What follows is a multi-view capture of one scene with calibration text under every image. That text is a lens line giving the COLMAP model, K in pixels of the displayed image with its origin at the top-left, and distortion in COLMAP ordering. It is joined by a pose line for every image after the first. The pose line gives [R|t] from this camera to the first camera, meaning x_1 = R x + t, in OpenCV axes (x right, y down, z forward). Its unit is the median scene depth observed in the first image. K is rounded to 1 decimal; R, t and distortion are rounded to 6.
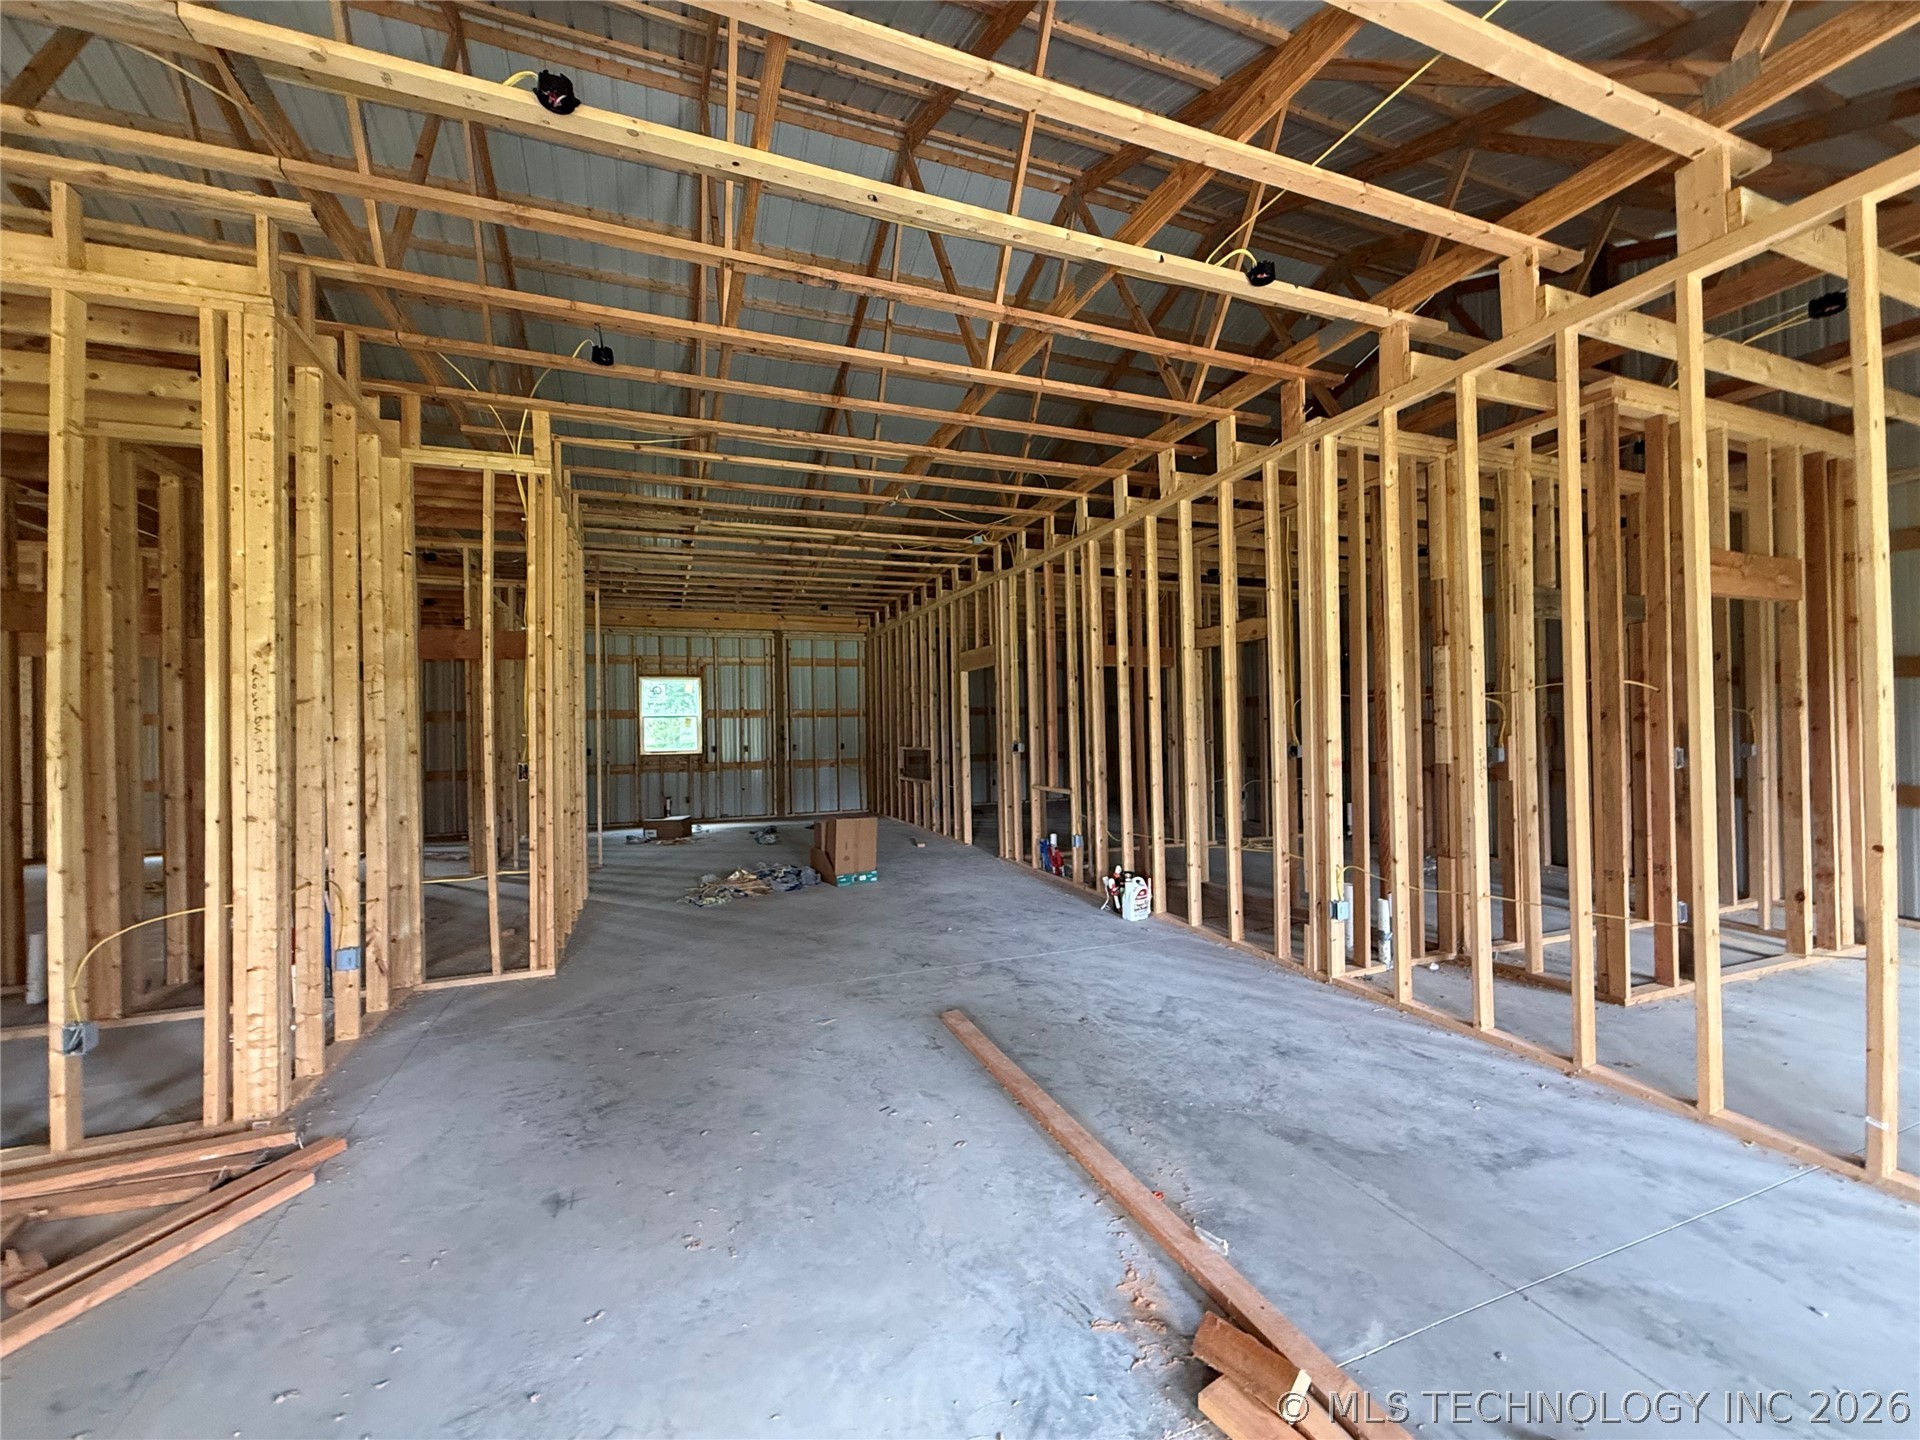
lens RADIAL K [[771.2, 0, 962.7], [0, 771.2, 723.5], [0, 0, 1]] dist [0.000557, -0.000285]
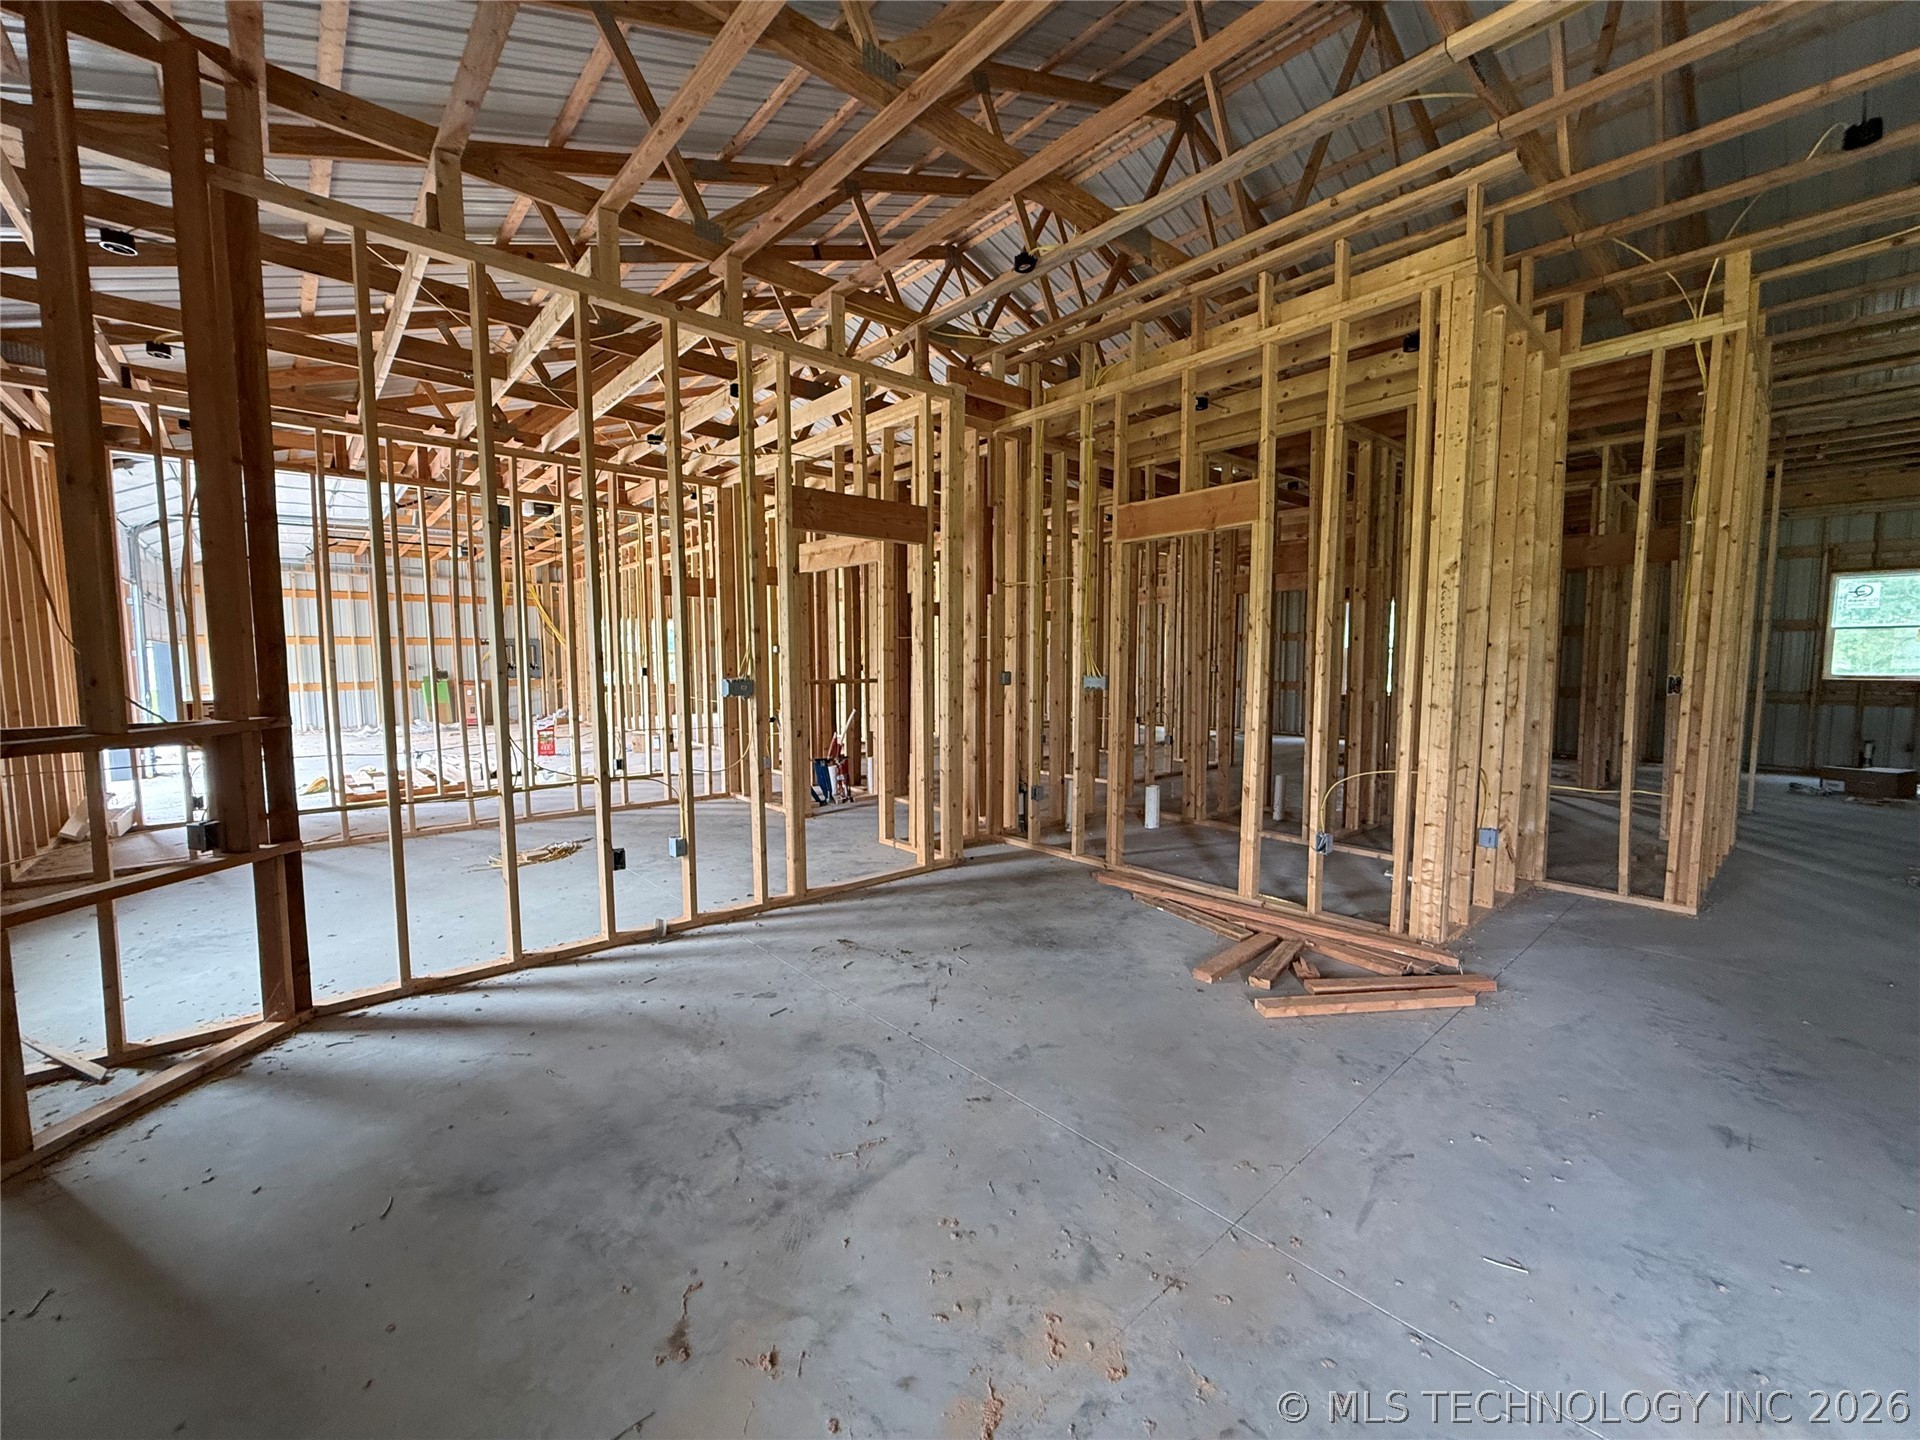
lens RADIAL K [[771.2, 0, 962.7], [0, 771.2, 723.5], [0, 0, 1]] dist [0.000557, -0.000285]
pose [[0.344323, 0.097252, -0.933801, -0.014310], [0.000288, 0.994610, 0.103691, 0.017757], [0.938851, -0.035973, 0.342439, -0.115380]]
